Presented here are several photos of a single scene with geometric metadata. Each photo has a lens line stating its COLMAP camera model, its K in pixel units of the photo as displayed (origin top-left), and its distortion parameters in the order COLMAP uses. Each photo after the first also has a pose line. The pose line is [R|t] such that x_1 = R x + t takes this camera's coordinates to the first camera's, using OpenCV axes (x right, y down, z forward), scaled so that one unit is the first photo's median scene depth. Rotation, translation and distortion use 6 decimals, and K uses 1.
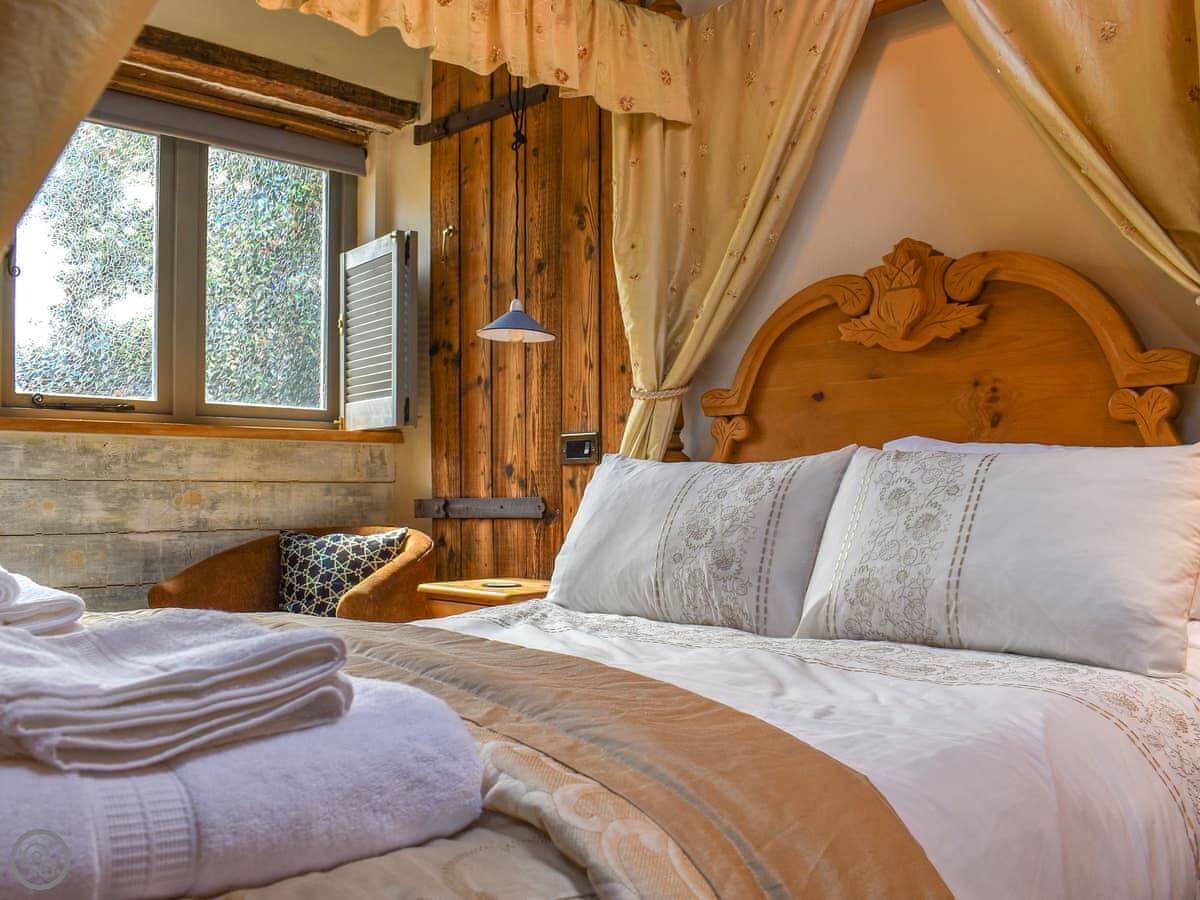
lens RADIAL K [[1089.7, 0, 601.8], [0, 1089.7, 478.7], [0, 0, 1]] dist [-0.045054, -0.008307]
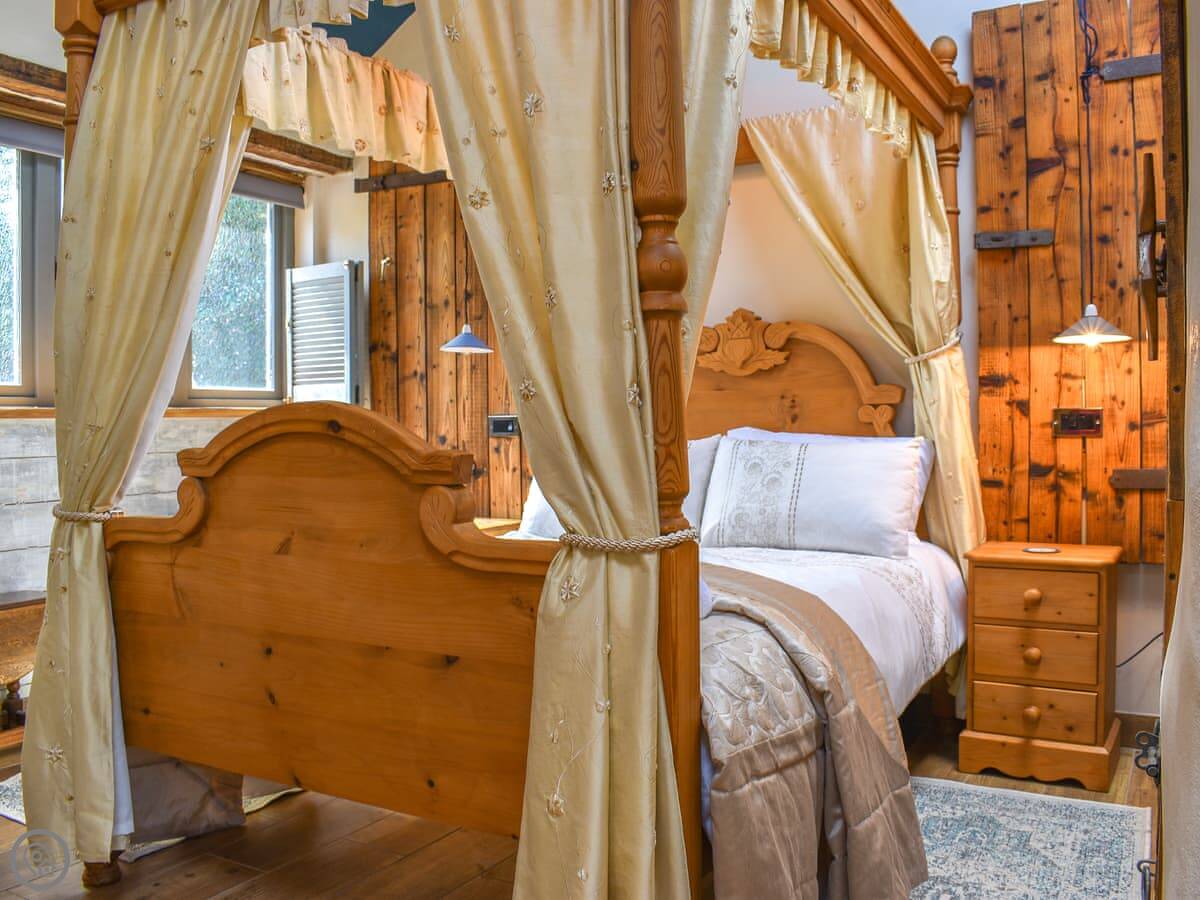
lens RADIAL K [[1053.4, 0, 599.6], [0, 1053.4, 417.6], [0, 0, 1]] dist [0.003954, -0.000242]
pose [[0.960473, -0.007609, 0.278271, -0.283011], [0.004659, 0.999926, 0.011260, -0.053328], [-0.278336, -0.009519, 0.960437, -0.373282]]
